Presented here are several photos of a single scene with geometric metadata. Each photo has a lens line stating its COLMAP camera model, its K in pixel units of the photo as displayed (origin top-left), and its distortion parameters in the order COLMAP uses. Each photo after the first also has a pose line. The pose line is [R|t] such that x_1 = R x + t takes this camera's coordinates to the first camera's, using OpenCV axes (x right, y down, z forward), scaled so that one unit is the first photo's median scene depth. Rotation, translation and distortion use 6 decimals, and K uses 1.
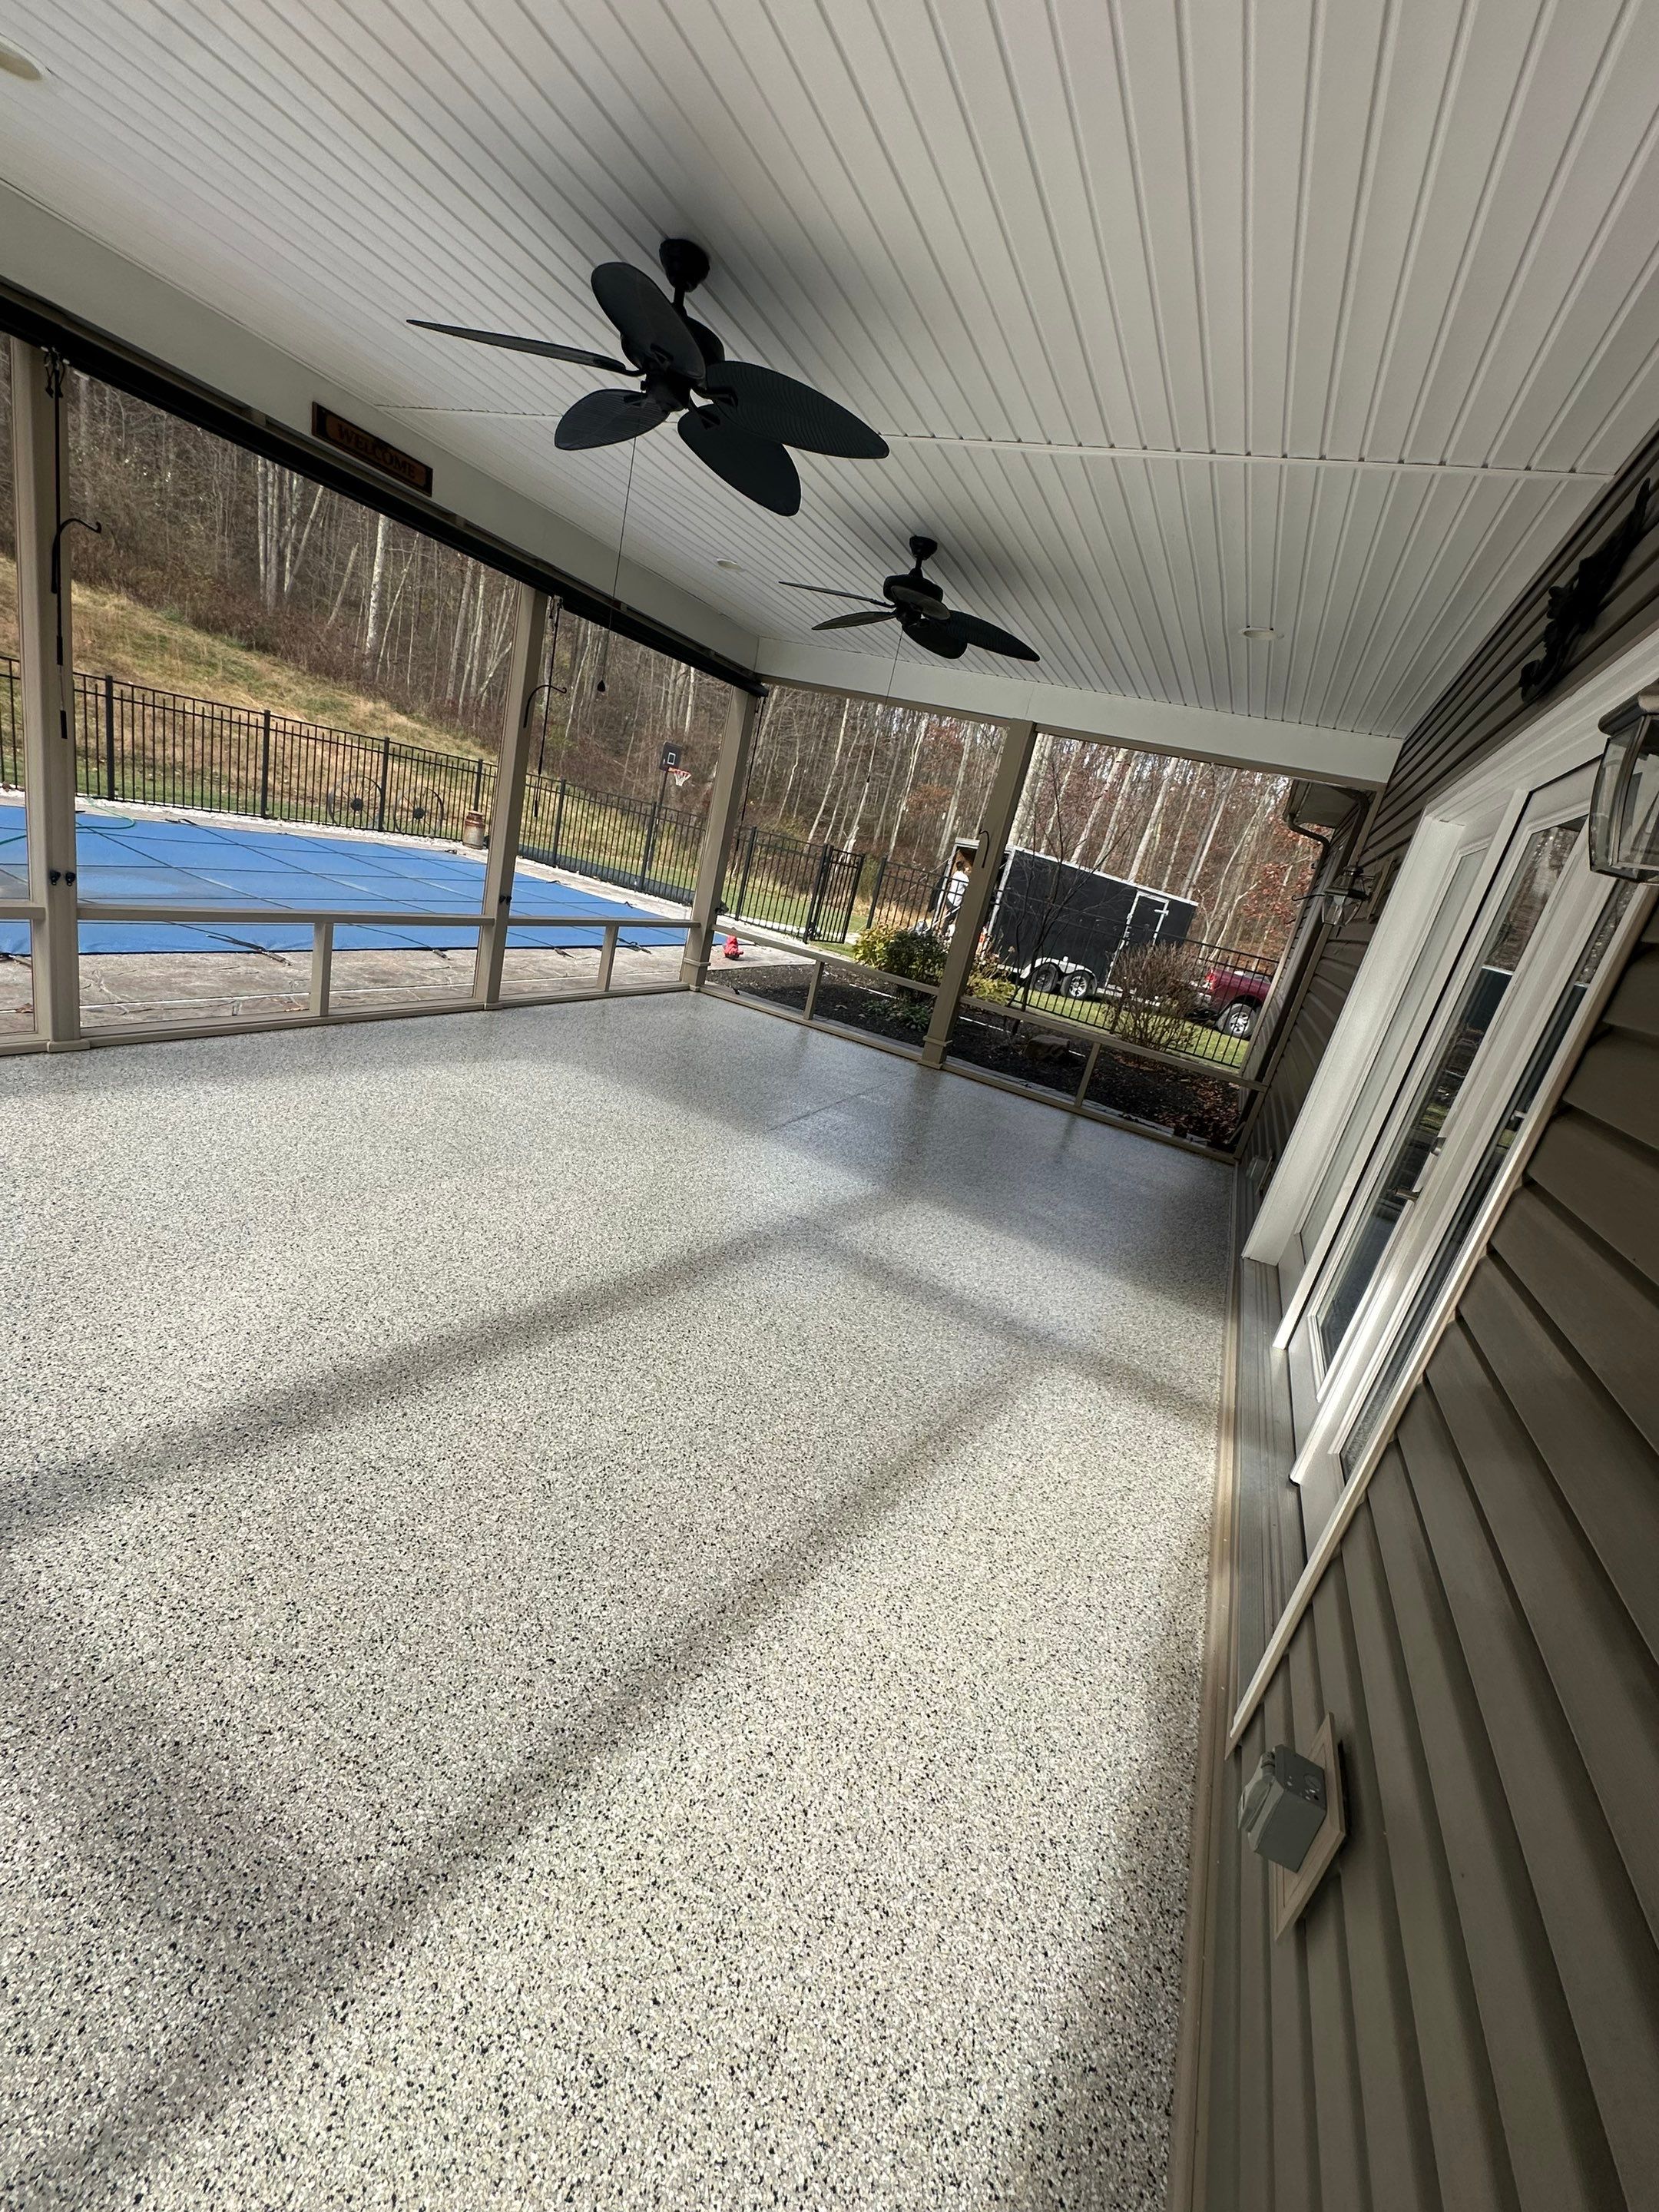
lens RADIAL K [[879.7, 0, 830.6], [0, 879.7, 1102.6], [0, 0, 1]] dist [-0.001407, 0.000375]
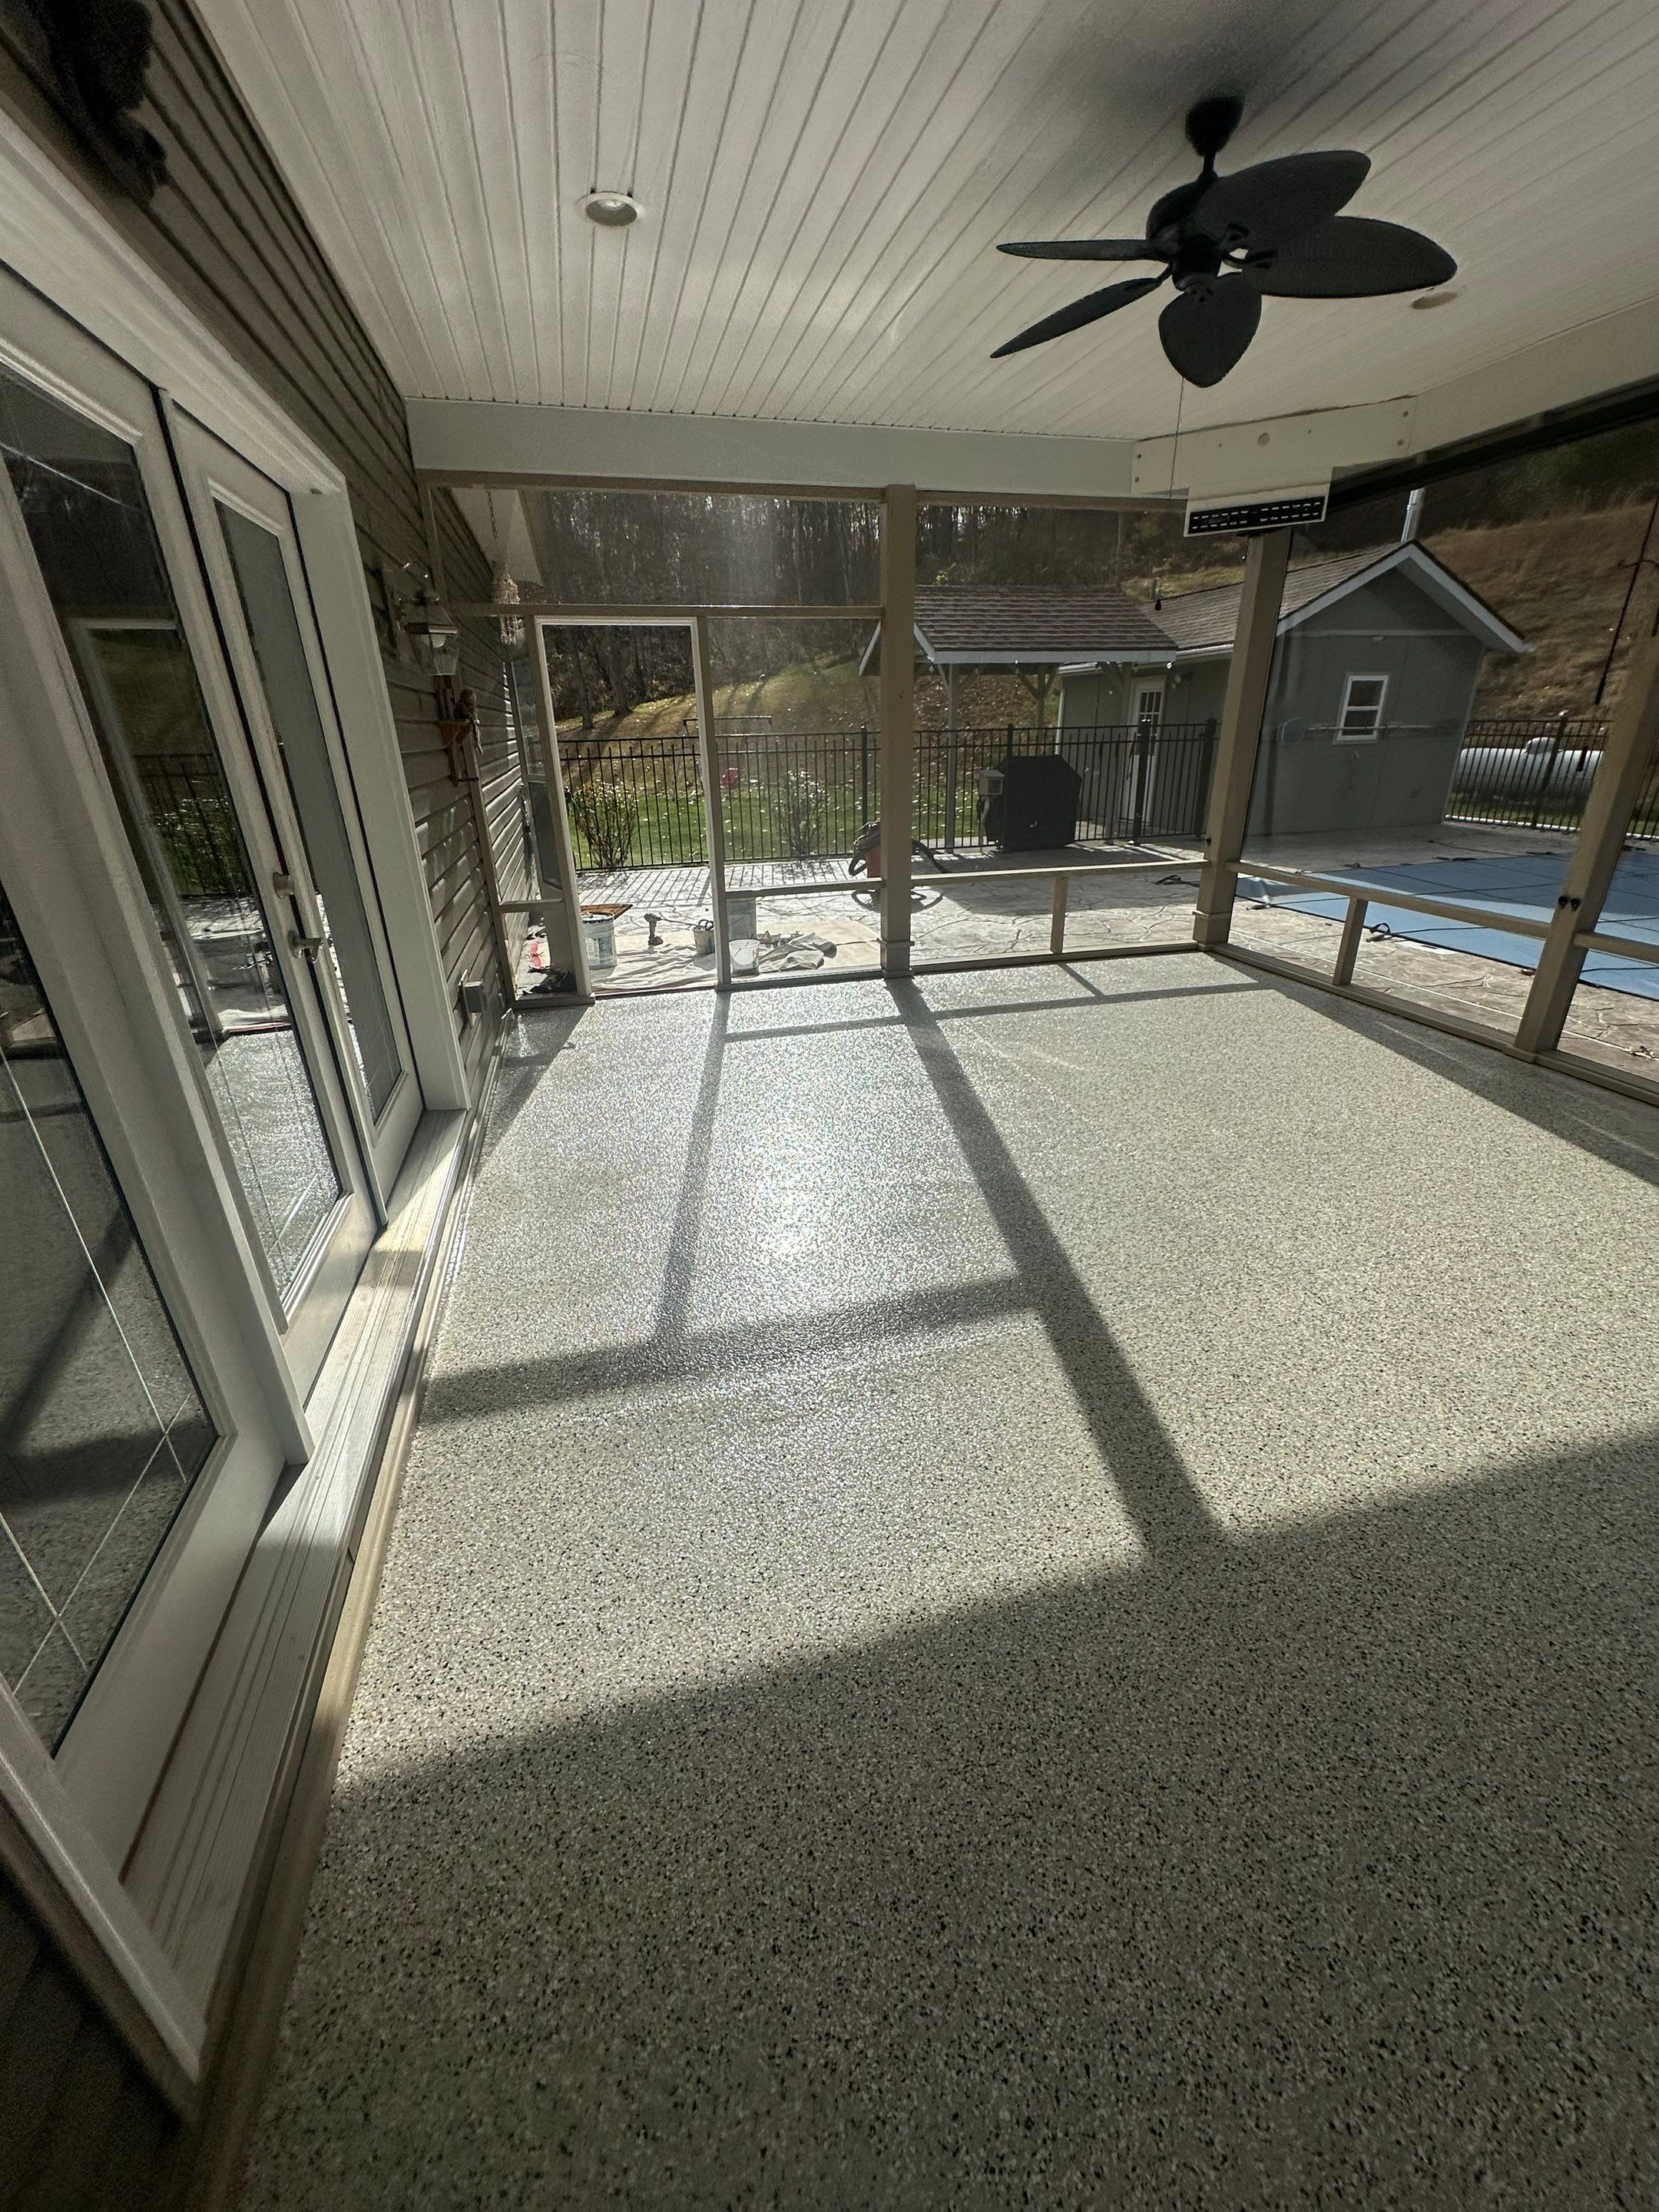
lens RADIAL K [[879.7, 0, 831.5], [0, 879.7, 1103.7], [0, 0, 1]] dist [-0.001407, 0.000375]
pose [[-0.743237, 0.060545, -0.666283, 0.490500], [-0.333101, 0.830194, 0.447013, -0.204624], [0.580209, 0.554176, -0.596864, 1.113177]]
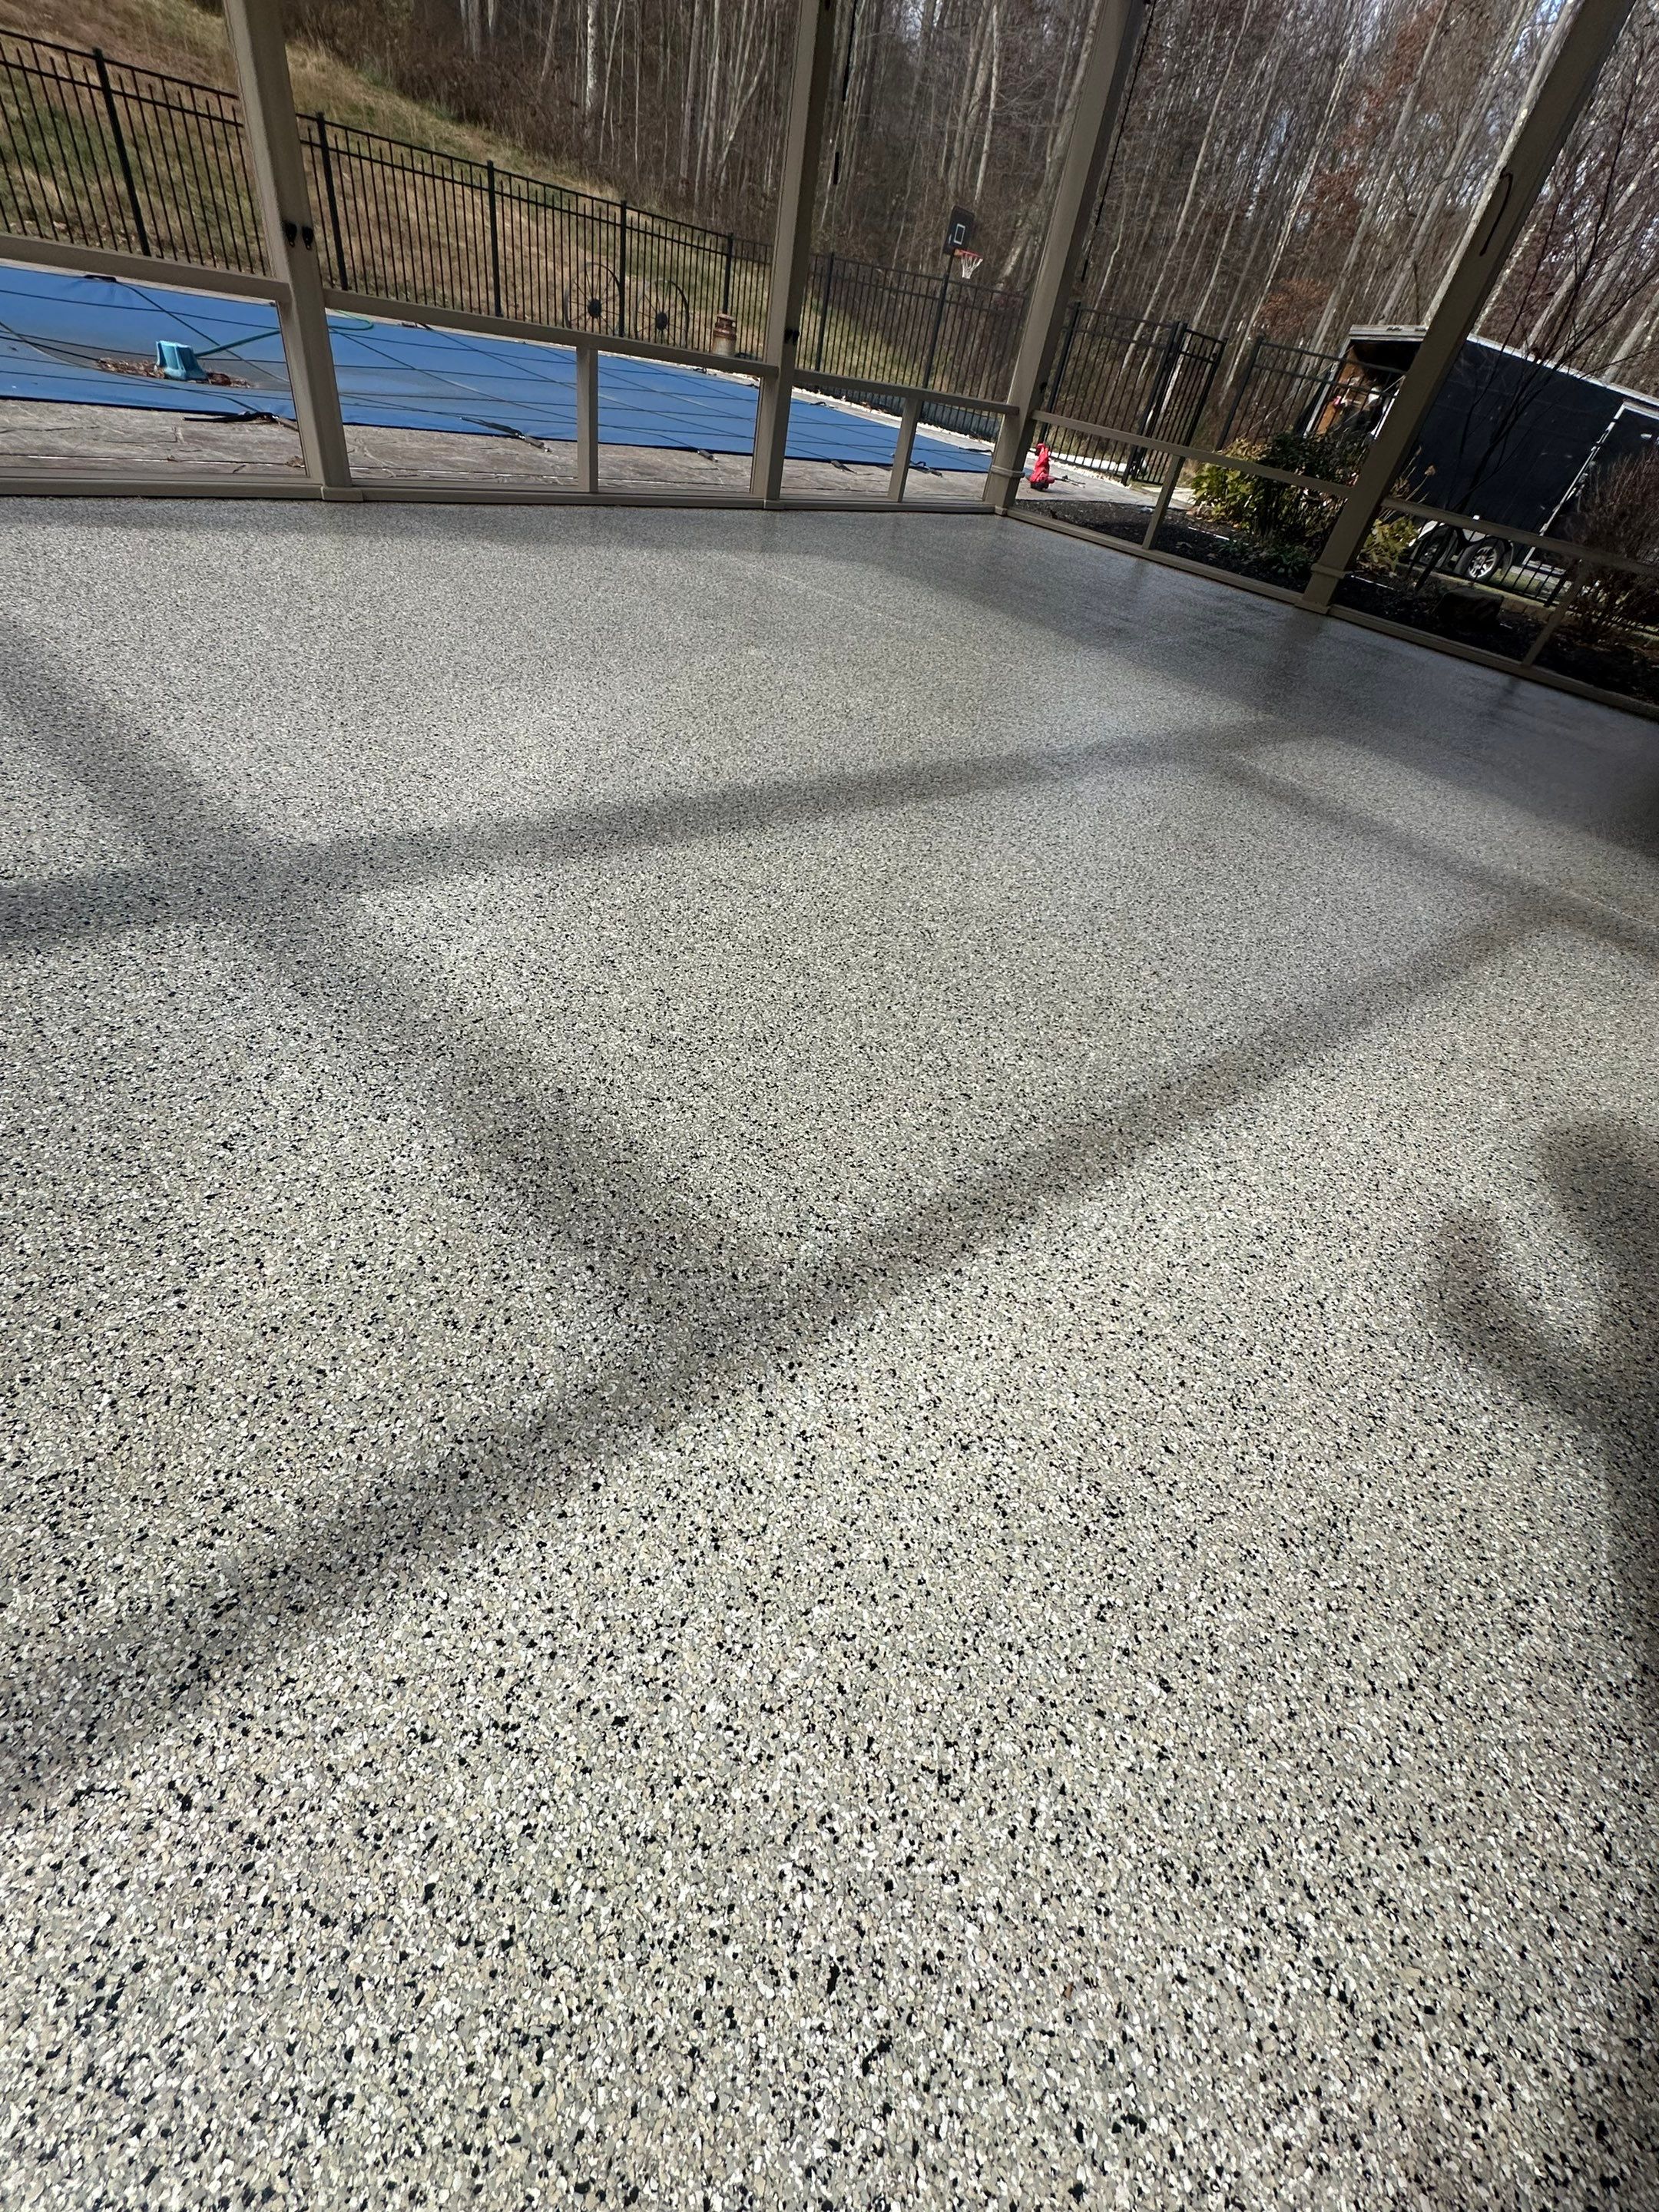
lens RADIAL K [[879.7, 0, 829.1], [0, 879.7, 1105.8], [0, 0, 1]] dist [-0.001407, 0.000375]
pose [[0.964808, 0.127408, -0.230030, -0.105423], [-0.032687, 0.926104, 0.375849, 0.146008], [0.260918, -0.355103, 0.897677, 0.107985]]
